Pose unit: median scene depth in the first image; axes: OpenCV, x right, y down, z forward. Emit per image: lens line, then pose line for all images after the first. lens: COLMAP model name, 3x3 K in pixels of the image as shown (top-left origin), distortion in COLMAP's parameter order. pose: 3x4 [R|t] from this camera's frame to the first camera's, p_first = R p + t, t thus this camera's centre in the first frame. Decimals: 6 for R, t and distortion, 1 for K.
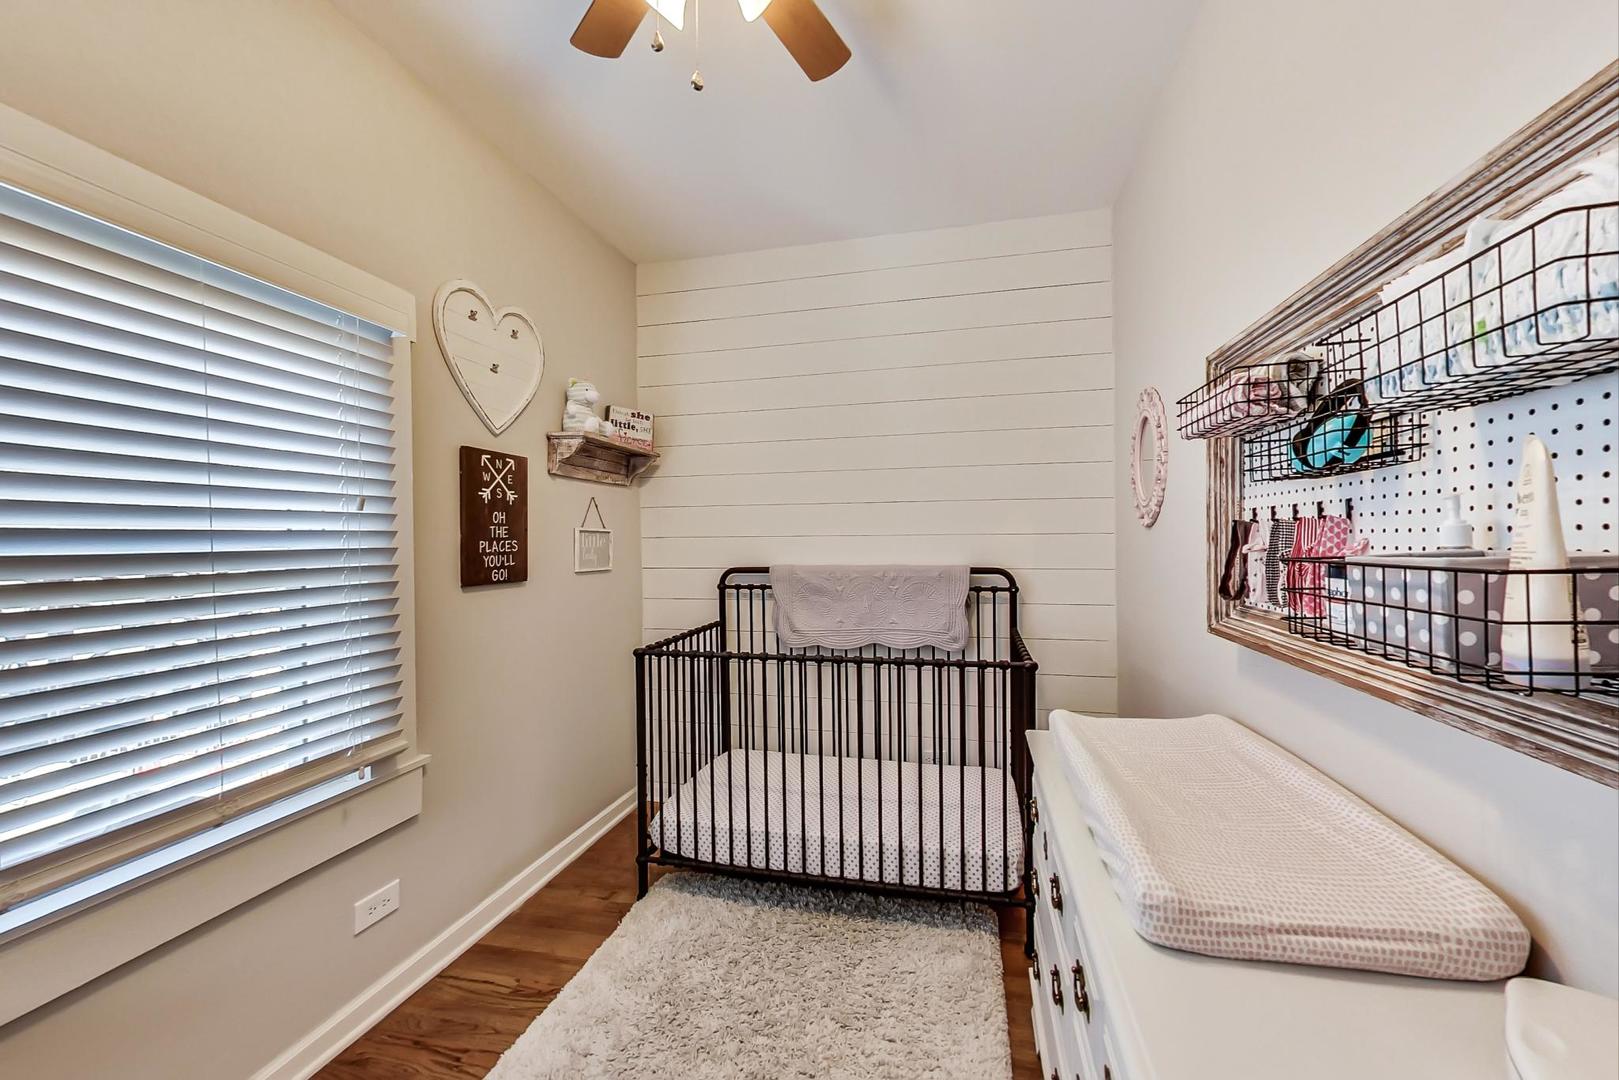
lens RADIAL K [[633.5, 0, 813.5], [0, 633.5, 539.6], [0, 0, 1]] dist [0.000855, -0.000022]
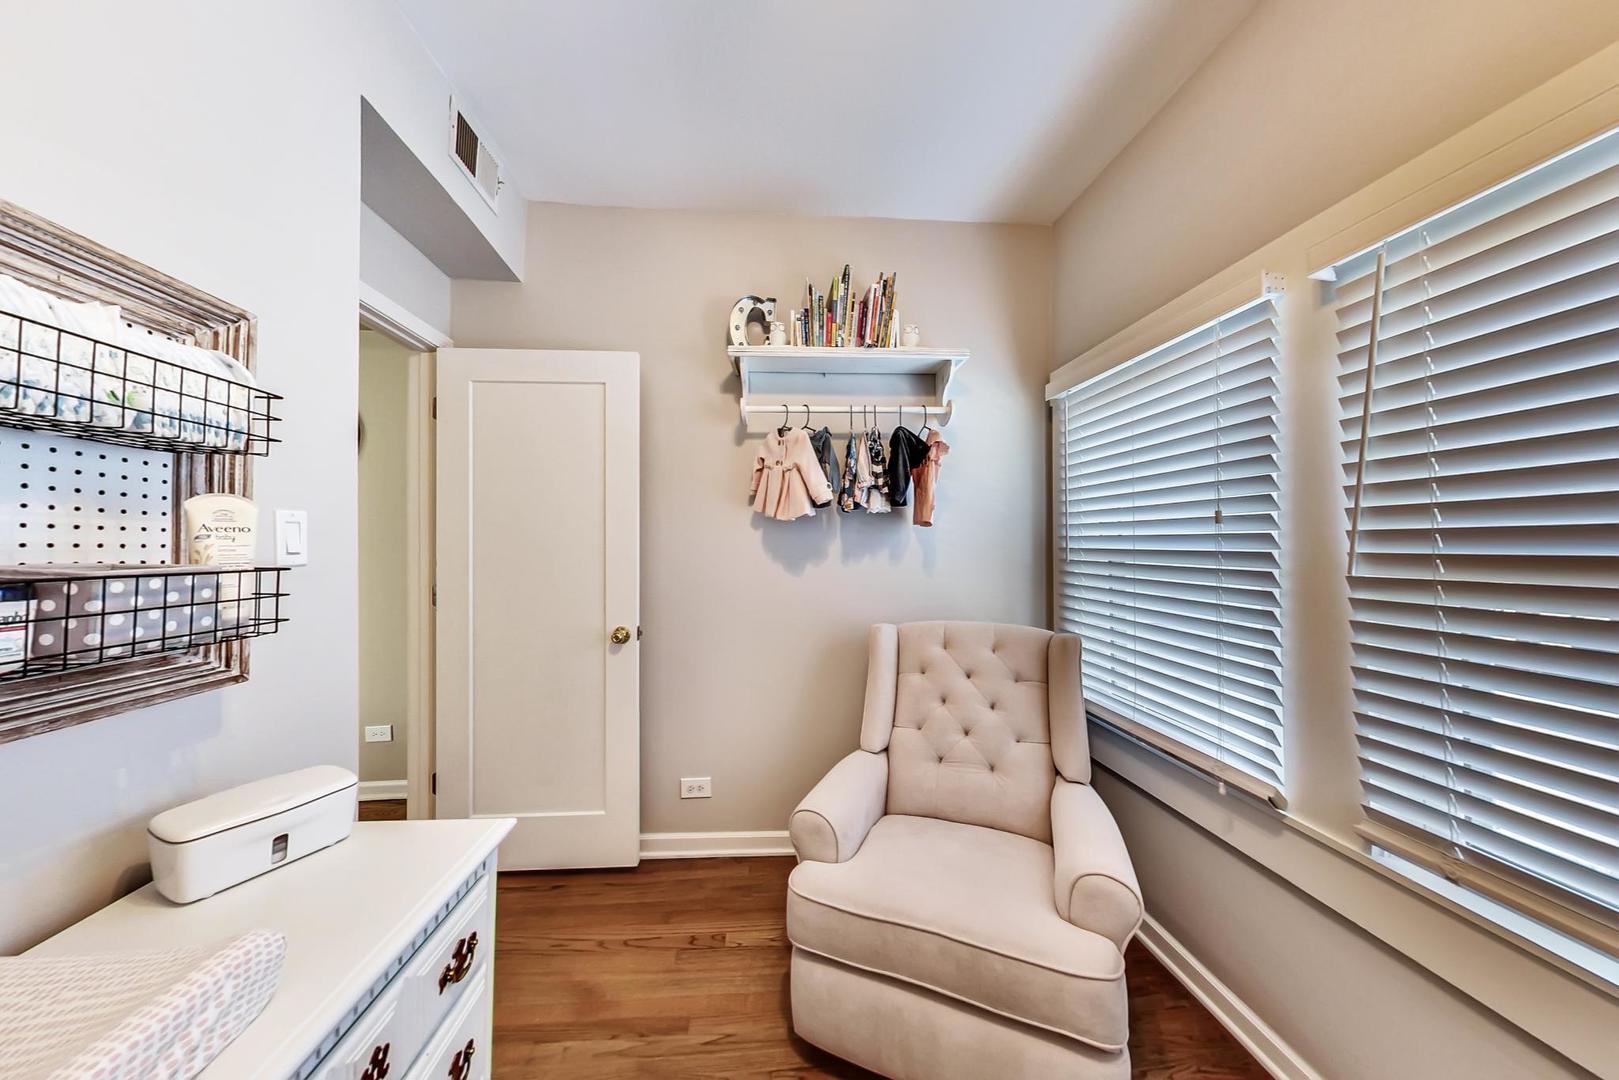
lens RADIAL K [[633.5, 0, 813.5], [0, 633.5, 539.6], [0, 0, 1]] dist [0.000855, -0.000022]
pose [[-0.956481, 0.012375, -0.291531, 0.067177], [0.013393, 0.999909, -0.001496, -0.008917], [0.291486, -0.005336, -0.956560, 2.662922]]
